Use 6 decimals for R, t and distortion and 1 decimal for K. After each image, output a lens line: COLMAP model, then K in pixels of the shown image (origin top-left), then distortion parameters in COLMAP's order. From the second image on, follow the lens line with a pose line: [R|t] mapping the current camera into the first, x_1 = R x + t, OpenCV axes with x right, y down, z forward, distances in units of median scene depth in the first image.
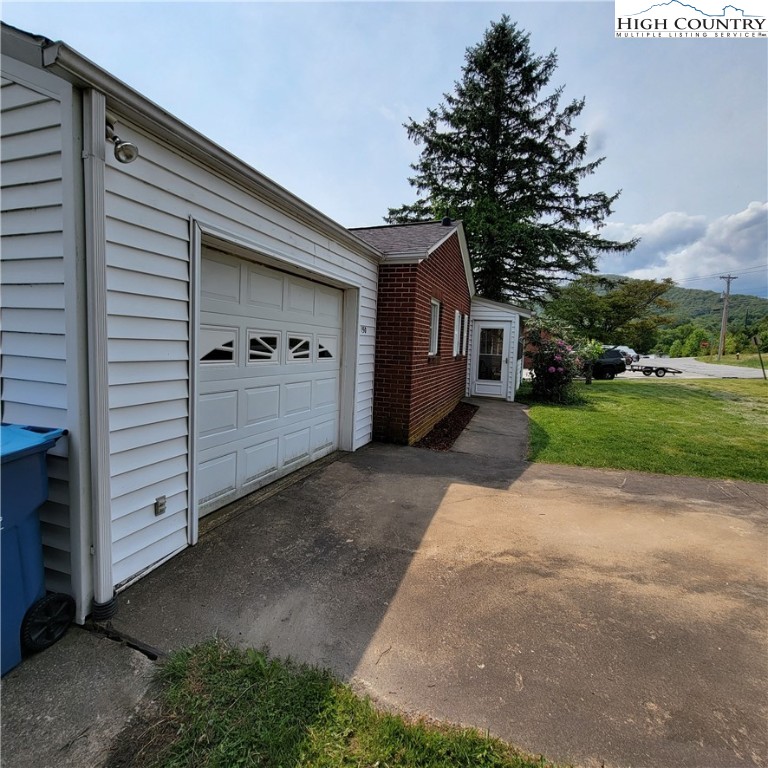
lens RADIAL K [[420.6, 0, 384.0], [0, 420.6, 384.0], [0, 0, 1]] dist [0.000322, 0.000059]
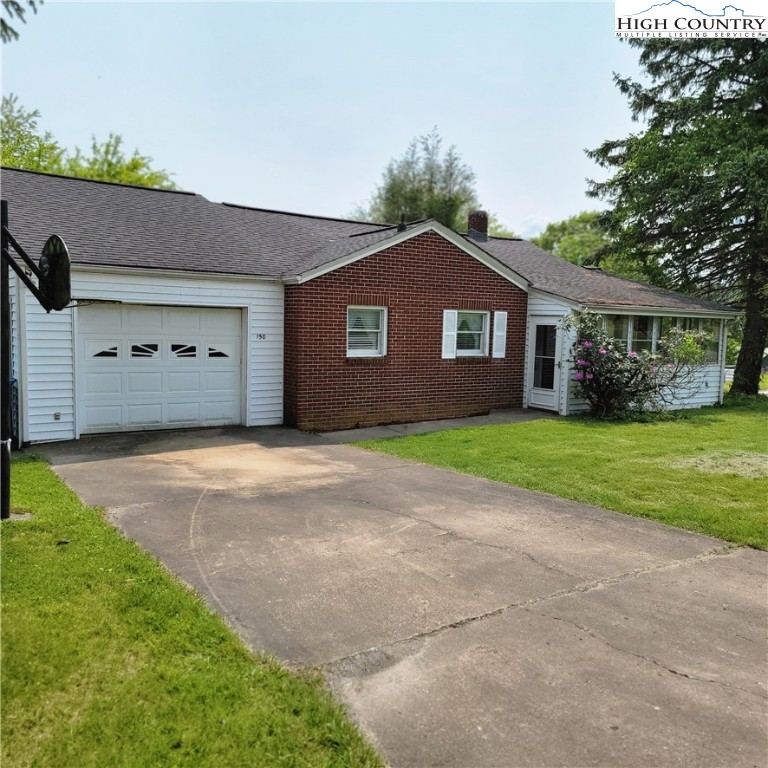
lens RADIAL K [[693.2, 0, 384.6], [0, 693.2, 404.2], [0, 0, 1]] dist [0.070861, -0.001779]
pose [[0.813676, 0.052779, -0.578918, 1.952620], [-0.050260, 0.998528, 0.020393, 0.025454], [0.579142, 0.012503, 0.815131, -0.708690]]
